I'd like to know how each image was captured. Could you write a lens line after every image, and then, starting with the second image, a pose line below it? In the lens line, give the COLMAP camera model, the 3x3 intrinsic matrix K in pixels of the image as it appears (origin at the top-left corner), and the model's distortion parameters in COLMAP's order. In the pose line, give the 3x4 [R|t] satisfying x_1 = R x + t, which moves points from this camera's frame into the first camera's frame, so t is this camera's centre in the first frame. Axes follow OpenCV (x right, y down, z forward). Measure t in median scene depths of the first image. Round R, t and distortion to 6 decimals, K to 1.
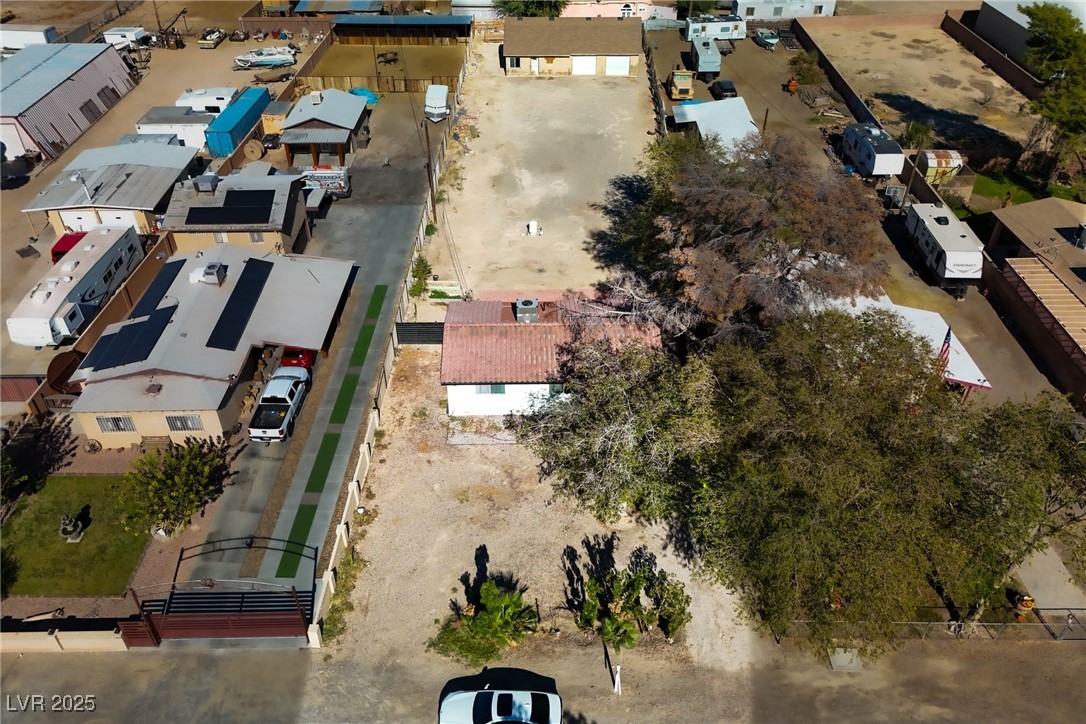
lens RADIAL K [[792.5, 0, 546.1], [0, 792.5, 352.1], [0, 0, 1]] dist [0.071663, -0.054241]
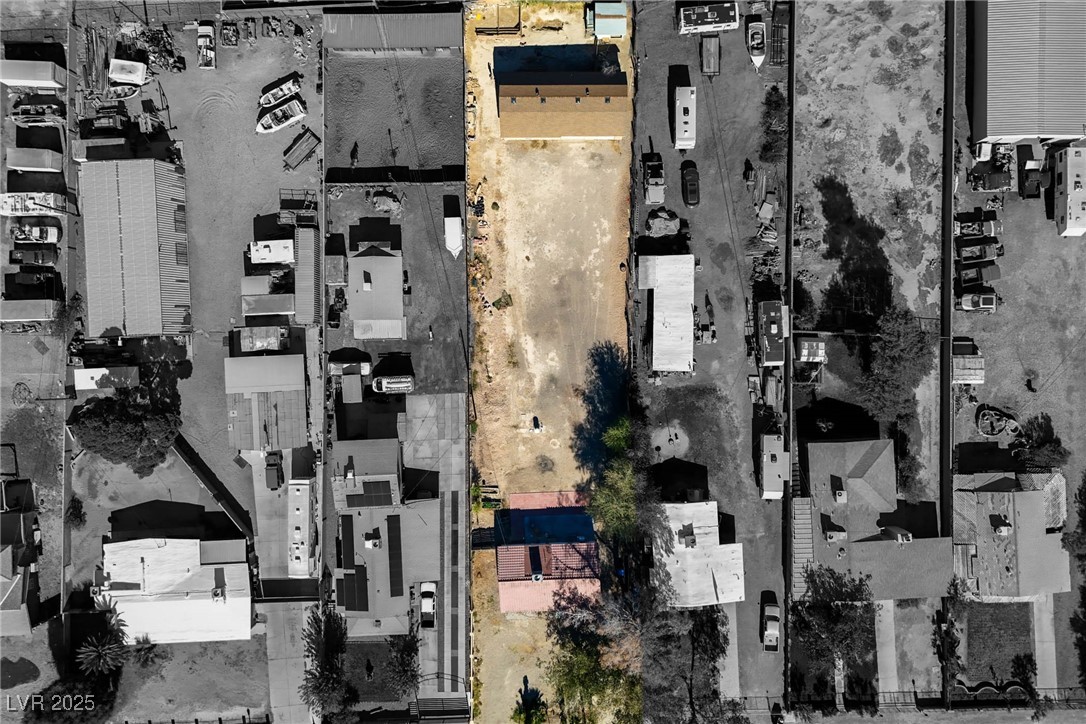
lens RADIAL K [[792.5, 0, 546.1], [0, 792.5, 352.1], [0, 0, 1]] dist [0.071663, -0.054241]
pose [[0.999721, -0.021211, 0.010426, -0.017833], [0.005477, 0.637023, 0.770825, -2.058439], [-0.022992, -0.770553, 0.636962, 0.132792]]
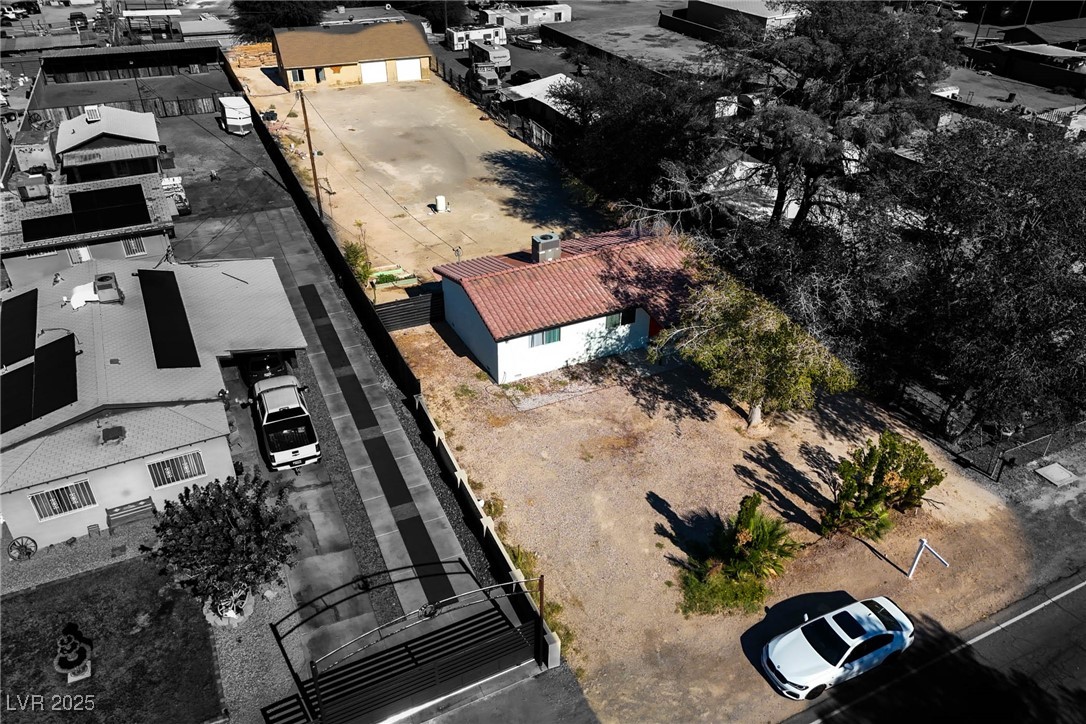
lens RADIAL K [[792.5, 0, 546.1], [0, 792.5, 352.1], [0, 0, 1]] dist [0.071663, -0.054241]
pose [[0.901560, -0.225156, 0.369451, -0.373920], [0.261166, 0.964008, -0.049815, 0.101942], [-0.344937, 0.141399, 0.927914, 0.234722]]
